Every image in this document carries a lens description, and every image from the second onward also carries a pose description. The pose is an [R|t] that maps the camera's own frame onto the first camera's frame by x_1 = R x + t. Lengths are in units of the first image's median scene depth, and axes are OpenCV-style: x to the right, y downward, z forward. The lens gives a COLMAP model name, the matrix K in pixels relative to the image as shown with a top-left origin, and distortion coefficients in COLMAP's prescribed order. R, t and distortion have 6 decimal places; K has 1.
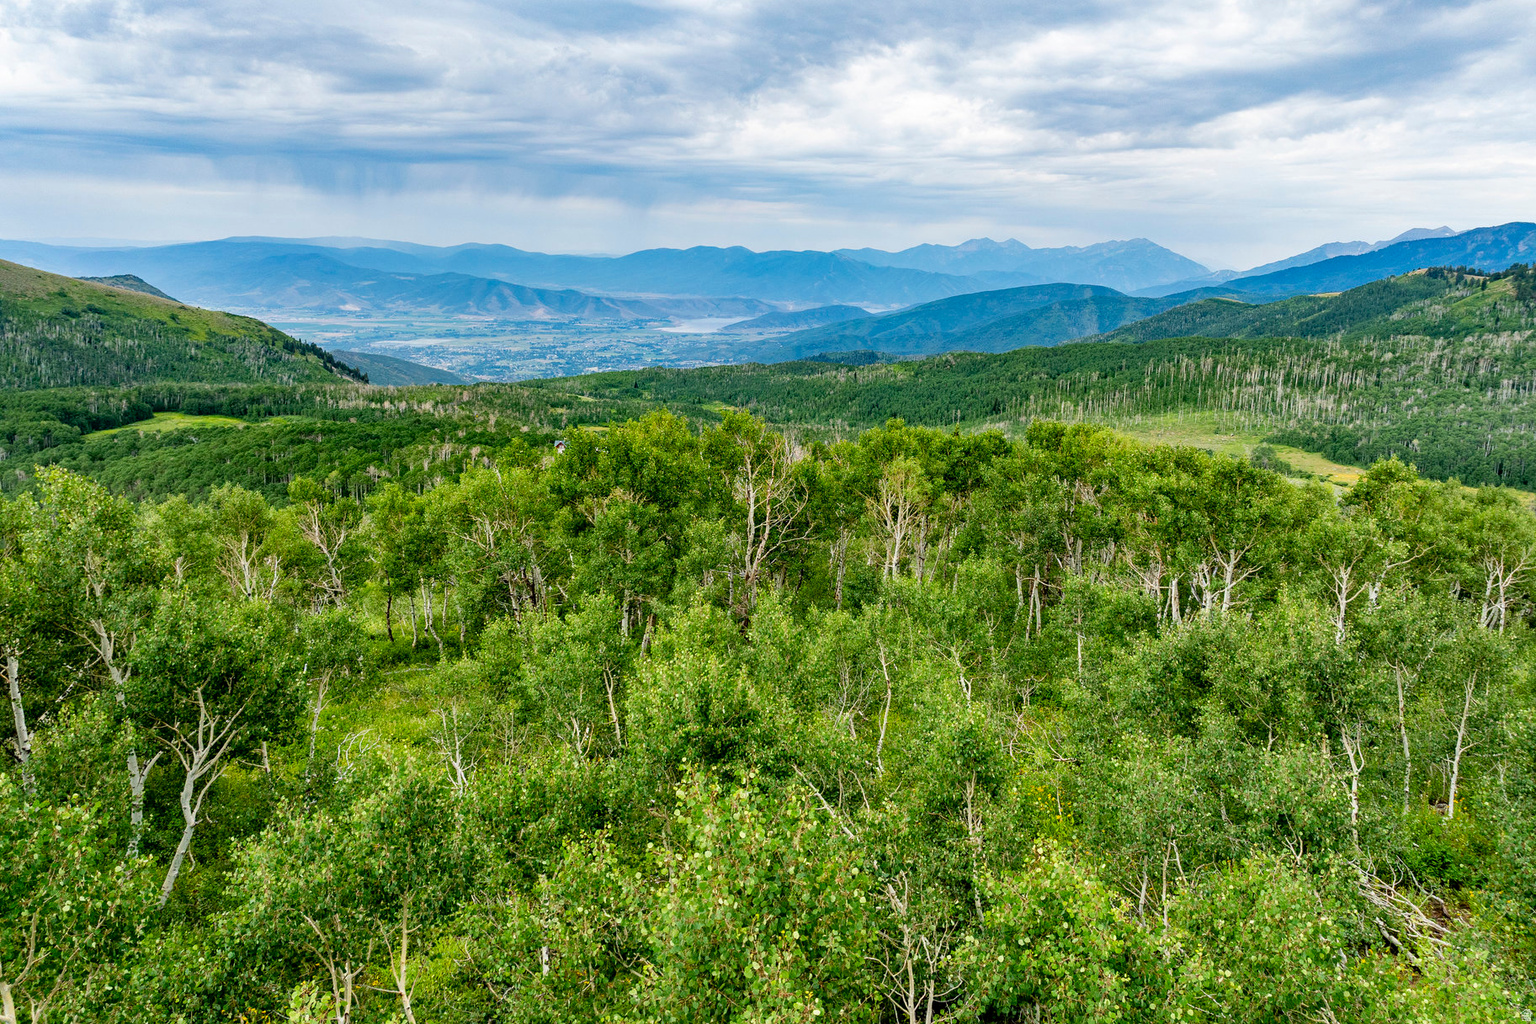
lens RADIAL K [[1108.1, 0, 773.1], [0, 1108.1, 570.2], [0, 0, 1]] dist [-0.036987, -0.015563]
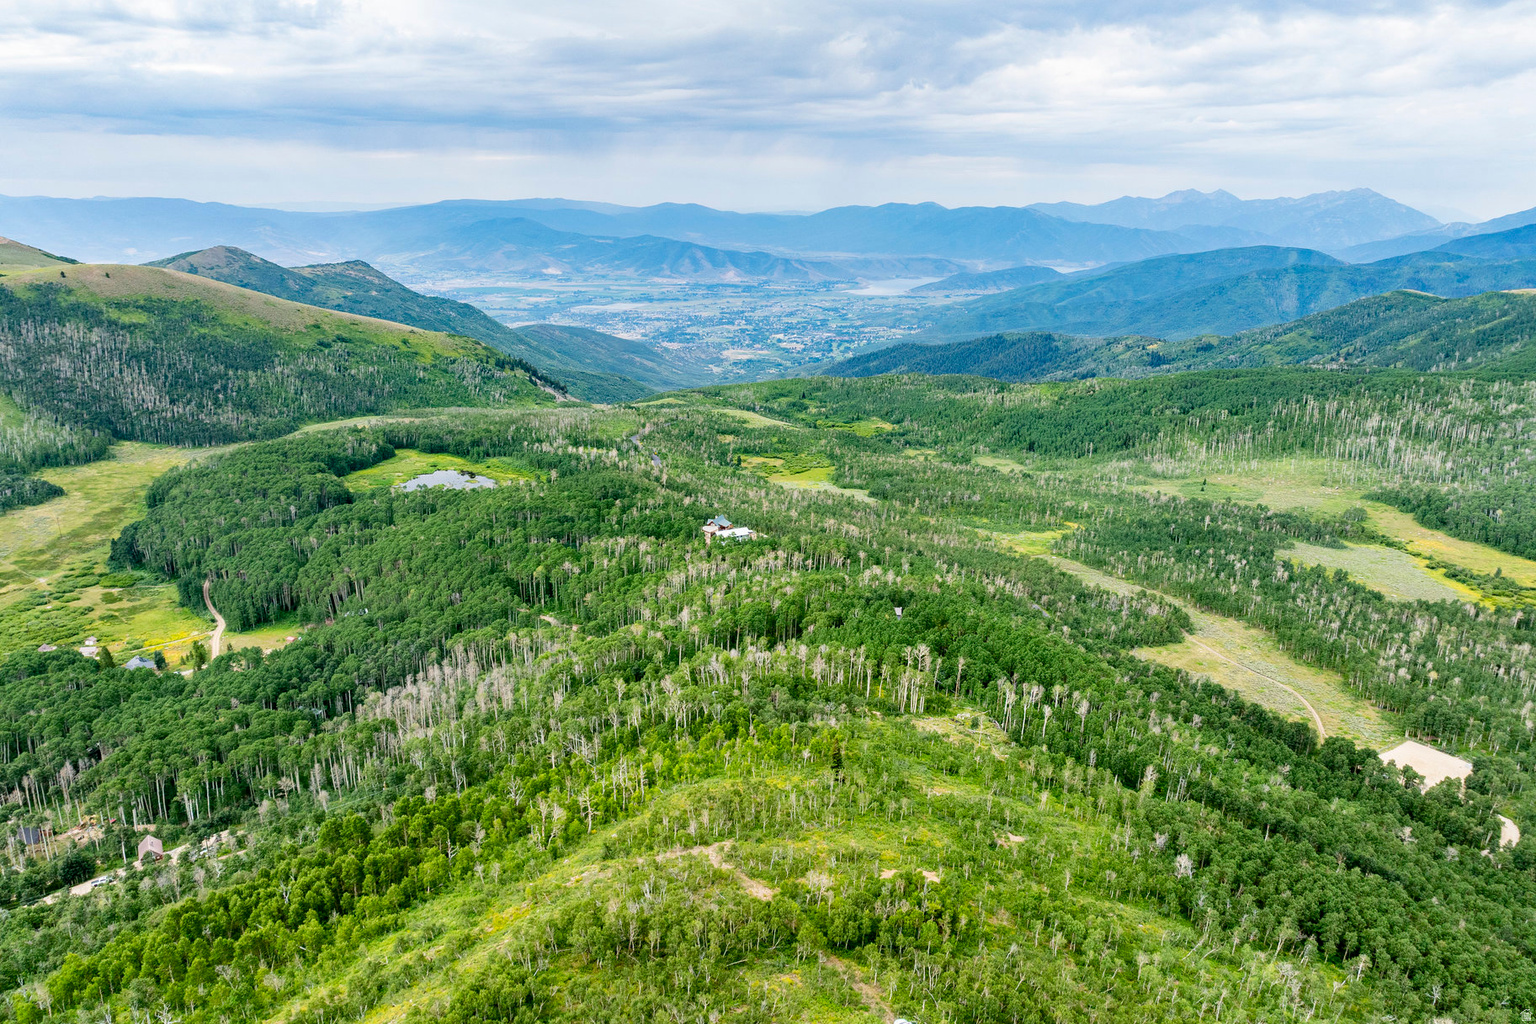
lens RADIAL K [[1108.1, 0, 773.1], [0, 1108.1, 570.2], [0, 0, 1]] dist [-0.036987, -0.015563]
pose [[0.985945, 0.033874, -0.163597, 0.031649], [-0.027221, 0.998715, 0.042739, -0.043979], [0.164835, -0.037685, 0.985601, -0.087051]]
